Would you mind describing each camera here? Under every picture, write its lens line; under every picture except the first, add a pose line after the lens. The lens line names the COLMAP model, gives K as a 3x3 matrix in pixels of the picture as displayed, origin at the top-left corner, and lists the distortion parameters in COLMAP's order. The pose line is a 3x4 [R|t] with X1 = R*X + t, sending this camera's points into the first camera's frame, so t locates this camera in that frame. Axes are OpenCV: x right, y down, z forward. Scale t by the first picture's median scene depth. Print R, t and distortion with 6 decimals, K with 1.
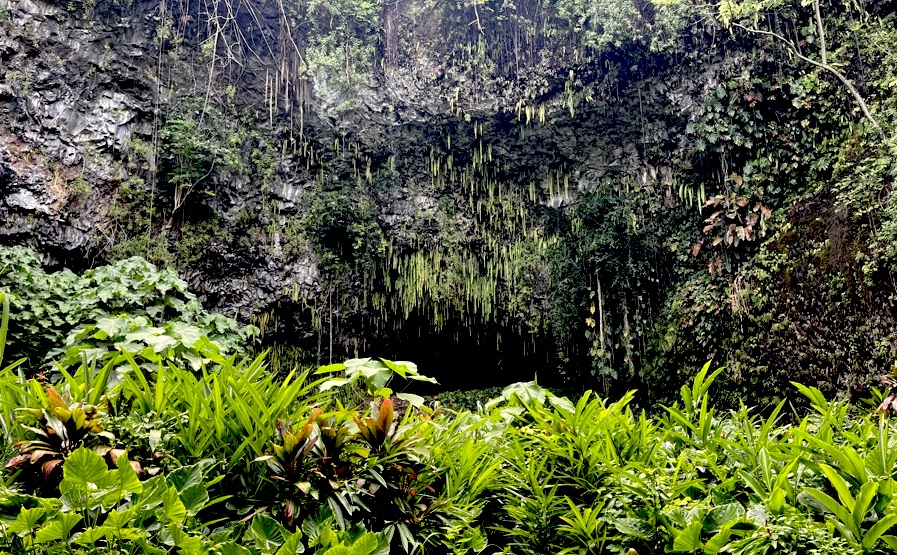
lens RADIAL K [[674.4, 0, 449.1], [0, 674.4, 340.6], [0, 0, 1]] dist [0.040295, -0.053329]
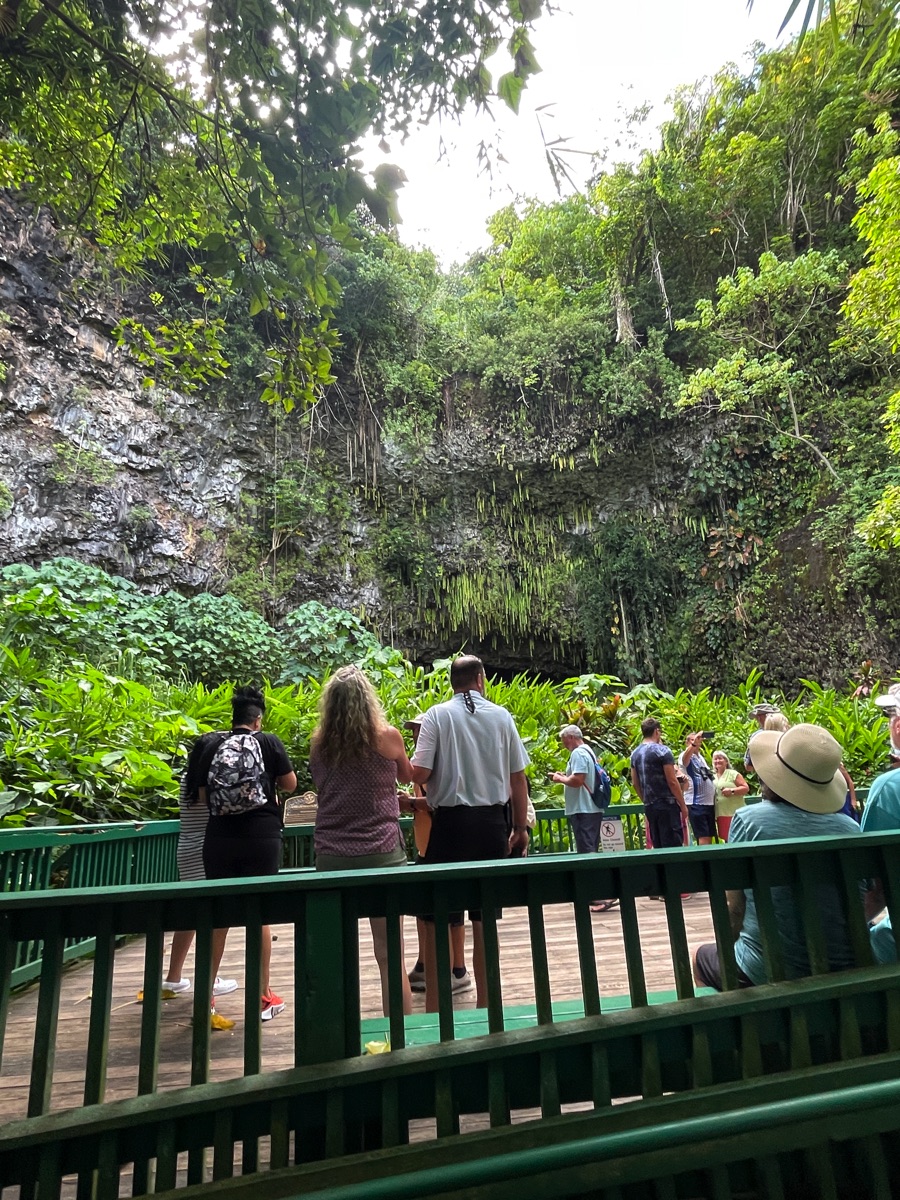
lens RADIAL K [[658.2, 0, 455.1], [0, 658.2, 599.5], [0, 0, 1]] dist [-0.009268, -0.007881]
pose [[0.999397, -0.028694, 0.019575, -0.111670], [0.029938, 0.997335, -0.066530, -0.015801], [-0.017613, 0.067076, 0.997592, -0.181965]]
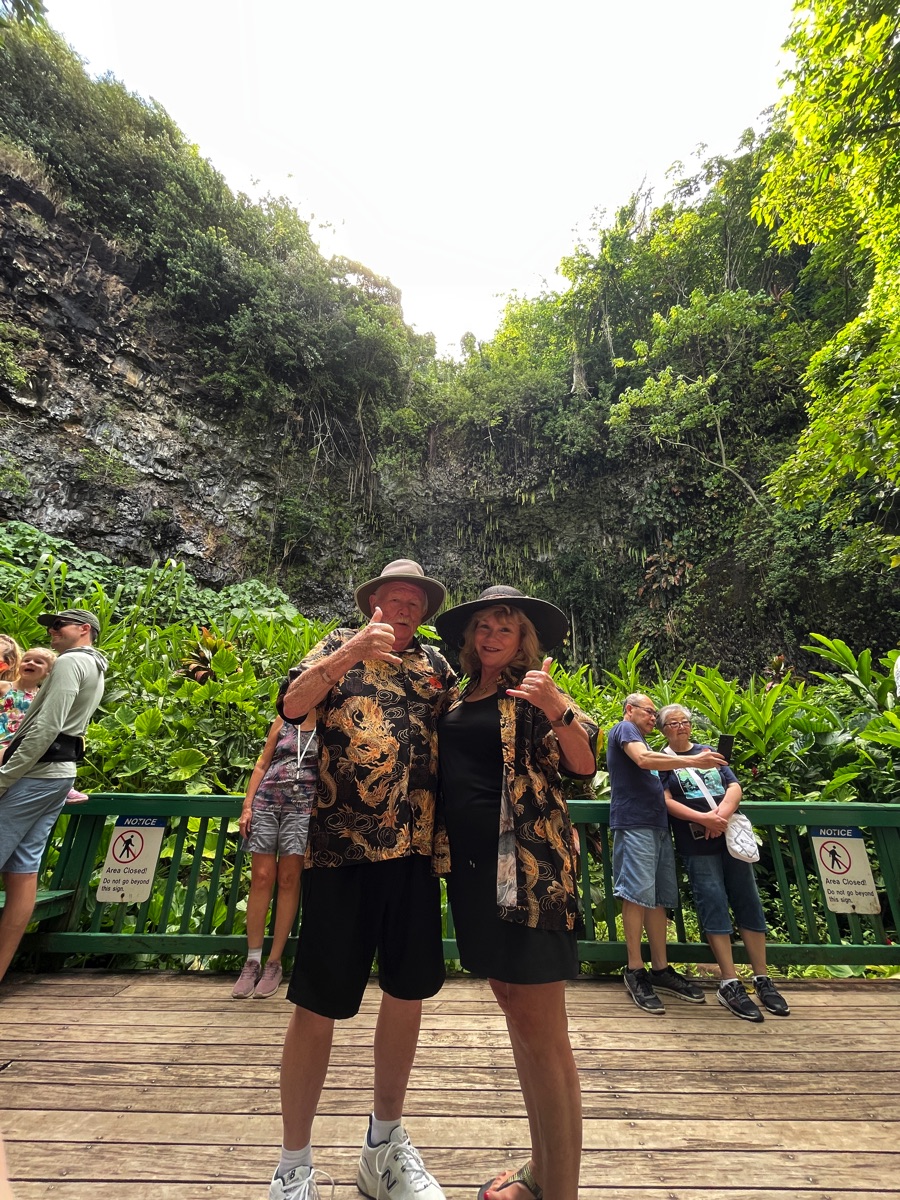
lens RADIAL K [[479.7, 0, 445.7], [0, 479.7, 605.6], [0, 0, 1]] dist [-0.012828, 0.000956]
pose [[0.998416, 0.025502, -0.050153, 0.005757], [-0.031074, 0.993034, -0.113658, 0.022384], [0.046906, 0.115037, 0.992253, -0.015756]]
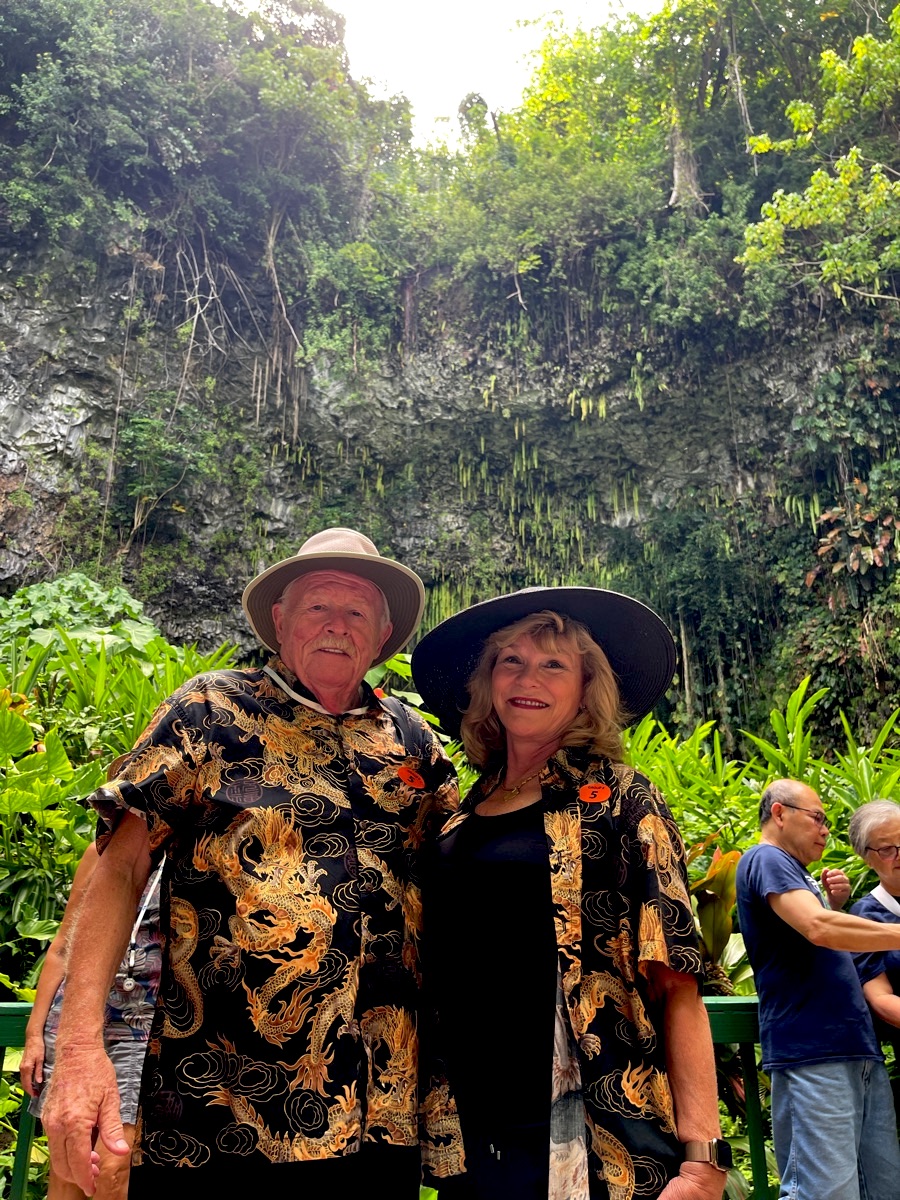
lens RADIAL K [[899.6, 0, 438.2], [0, 899.6, 613.4], [0, 0, 1]] dist [0.005550, -0.009643]
pose [[0.998508, 0.002988, -0.054530, 0.006244], [-0.009205, 0.993425, -0.114118, 0.021559], [0.053830, 0.114449, 0.991970, -0.009641]]
